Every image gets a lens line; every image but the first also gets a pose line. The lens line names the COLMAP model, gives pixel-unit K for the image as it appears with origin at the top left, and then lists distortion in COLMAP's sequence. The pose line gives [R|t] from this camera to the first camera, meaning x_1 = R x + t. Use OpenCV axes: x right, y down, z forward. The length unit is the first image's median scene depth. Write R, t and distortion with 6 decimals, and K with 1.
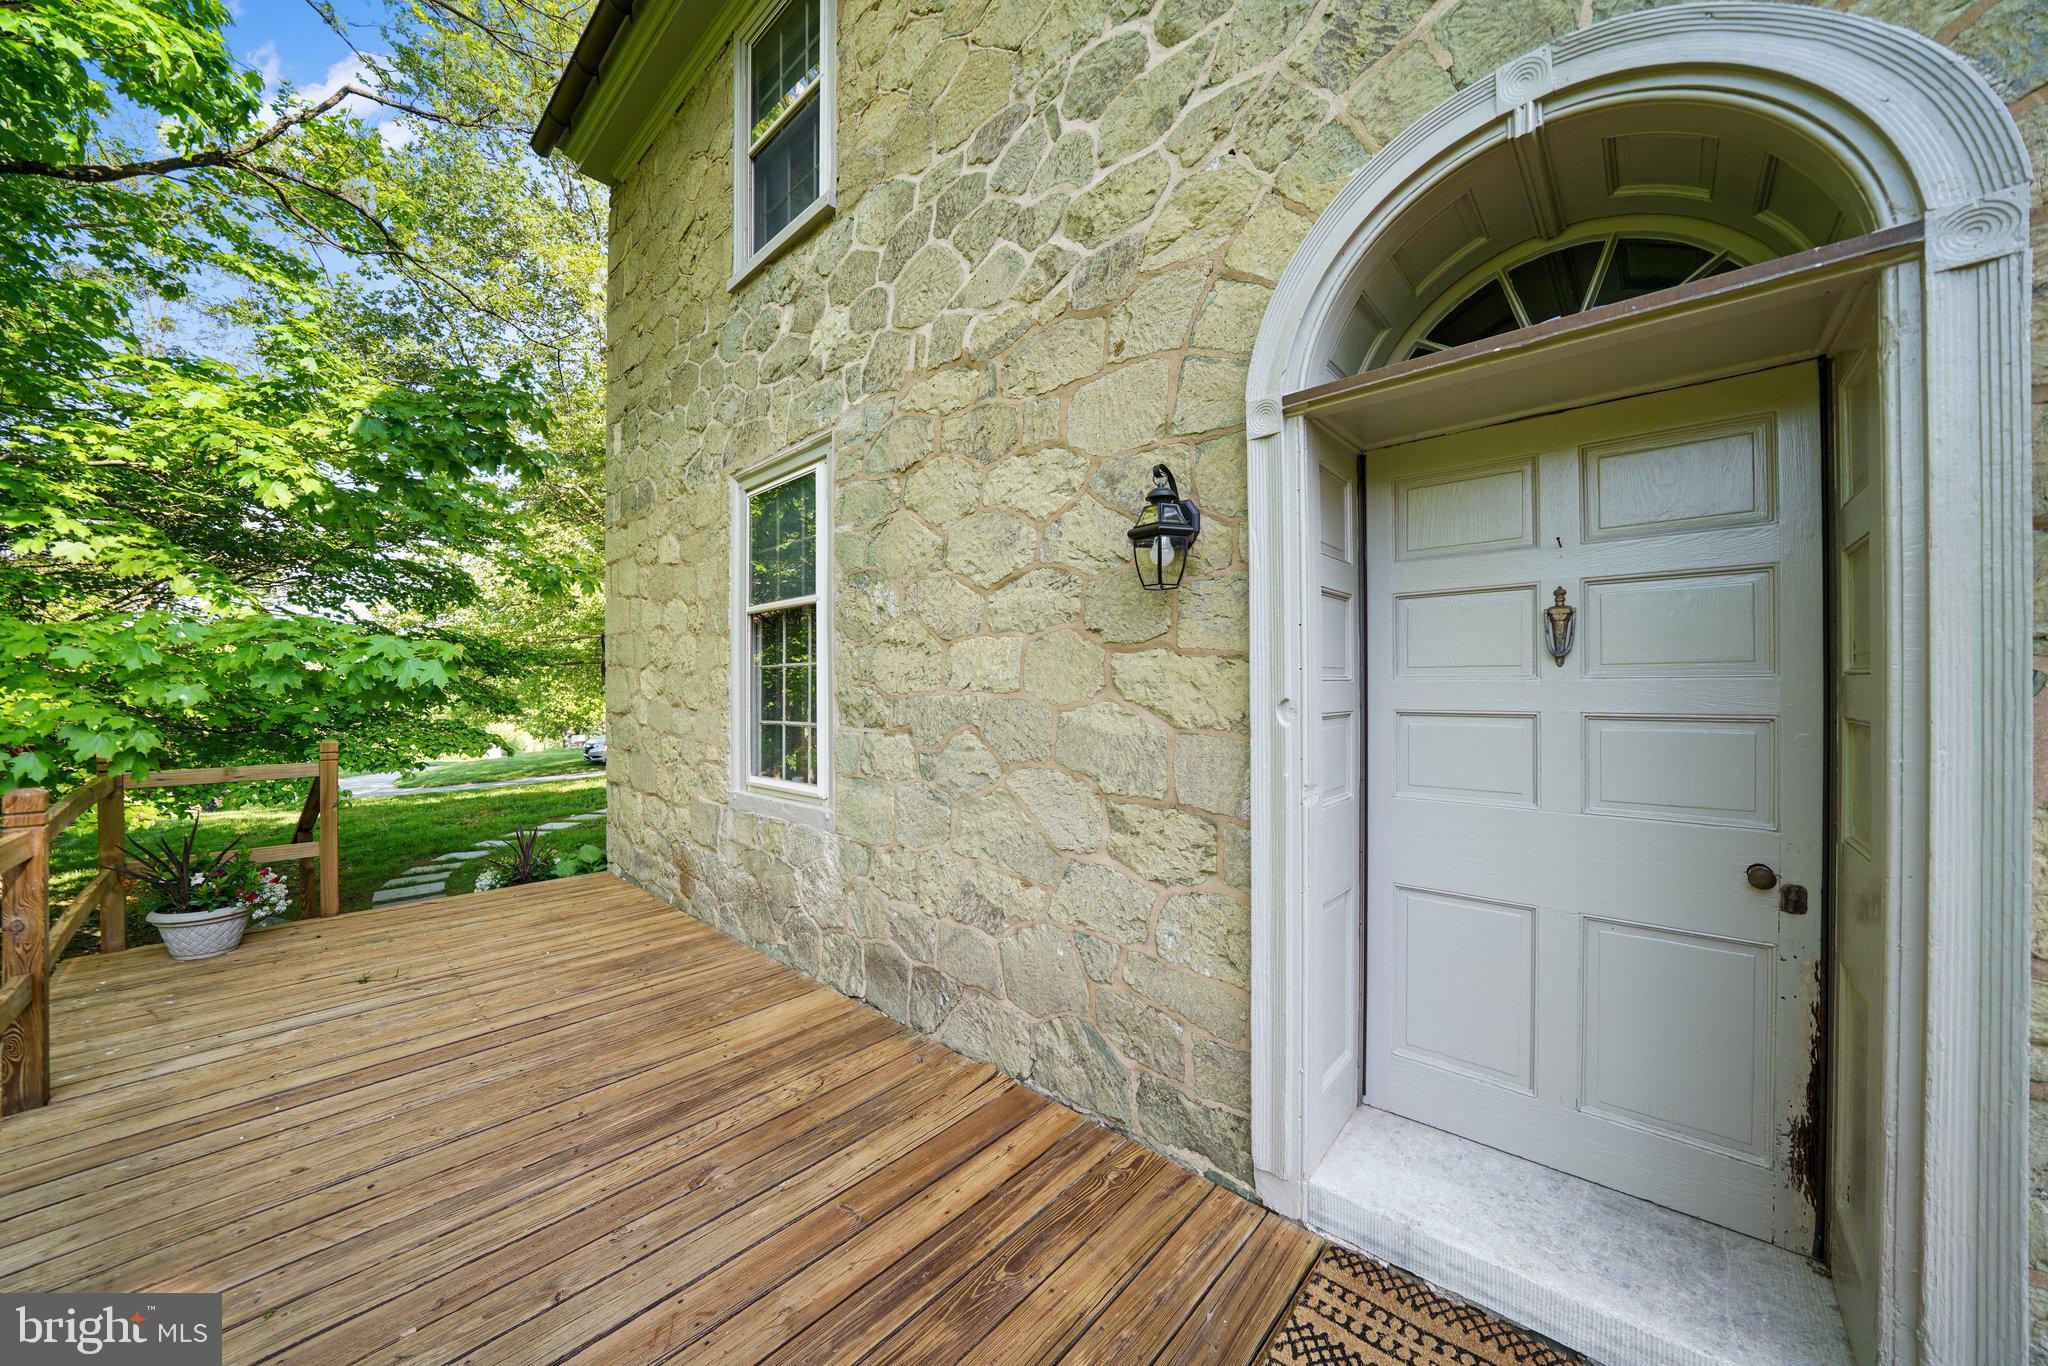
lens RADIAL K [[700.7, 0, 1029.5], [0, 700.7, 686.6], [0, 0, 1]] dist [-0.016852, 0.001610]
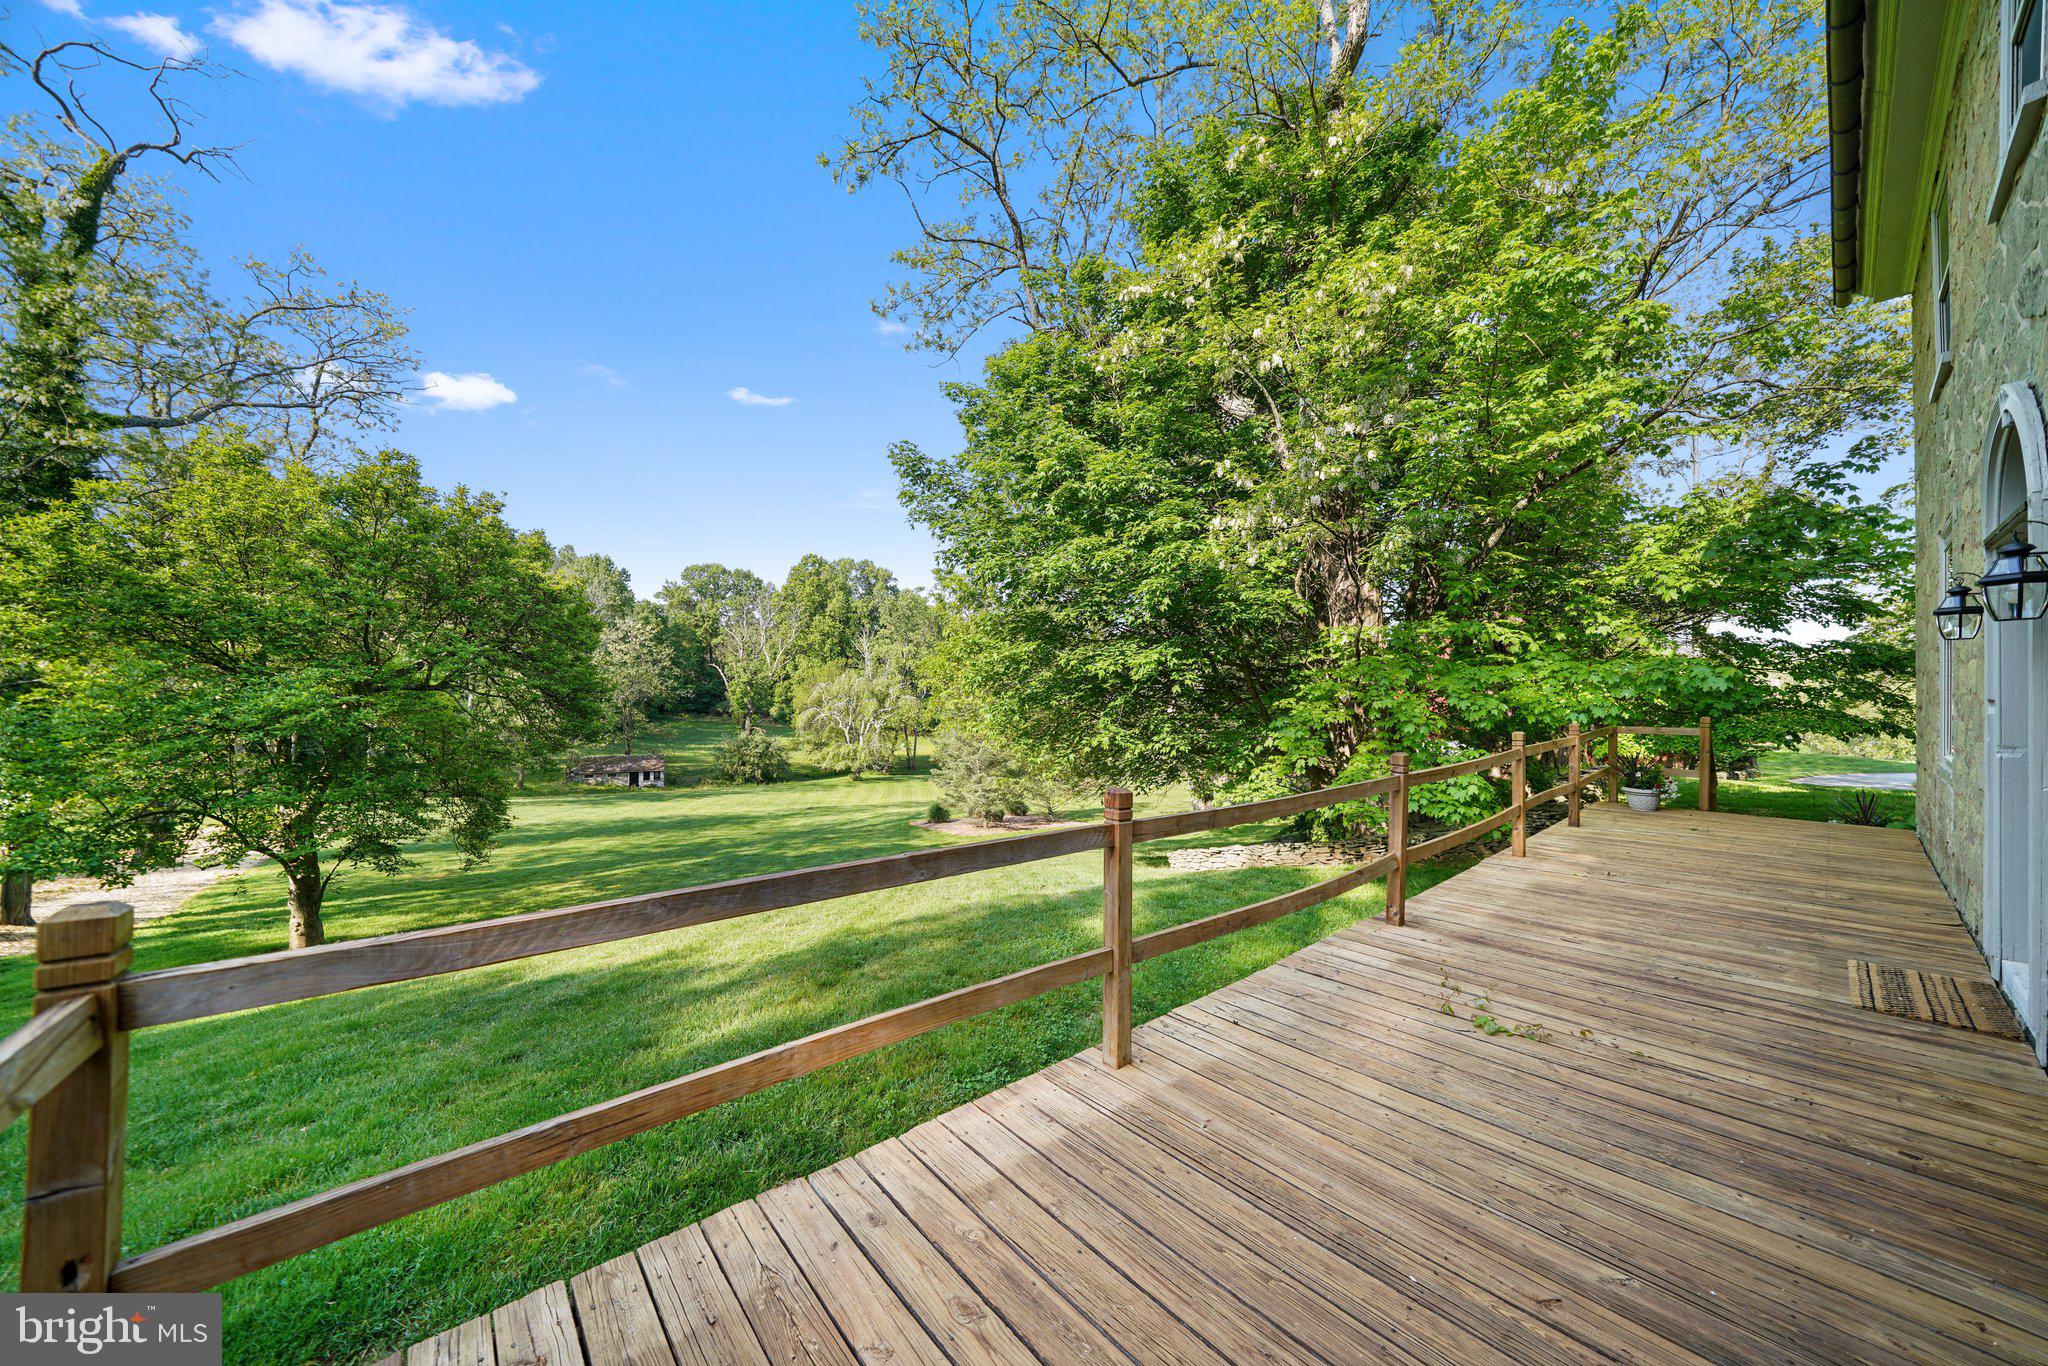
lens RADIAL K [[700.7, 0, 1028.4], [0, 700.7, 687.2], [0, 0, 1]] dist [-0.016852, 0.001610]
pose [[-0.128813, -0.004182, -0.991660, 1.703176], [0.008833, 0.999947, -0.005365, -0.020188], [0.991630, -0.009450, -0.128769, -0.910936]]
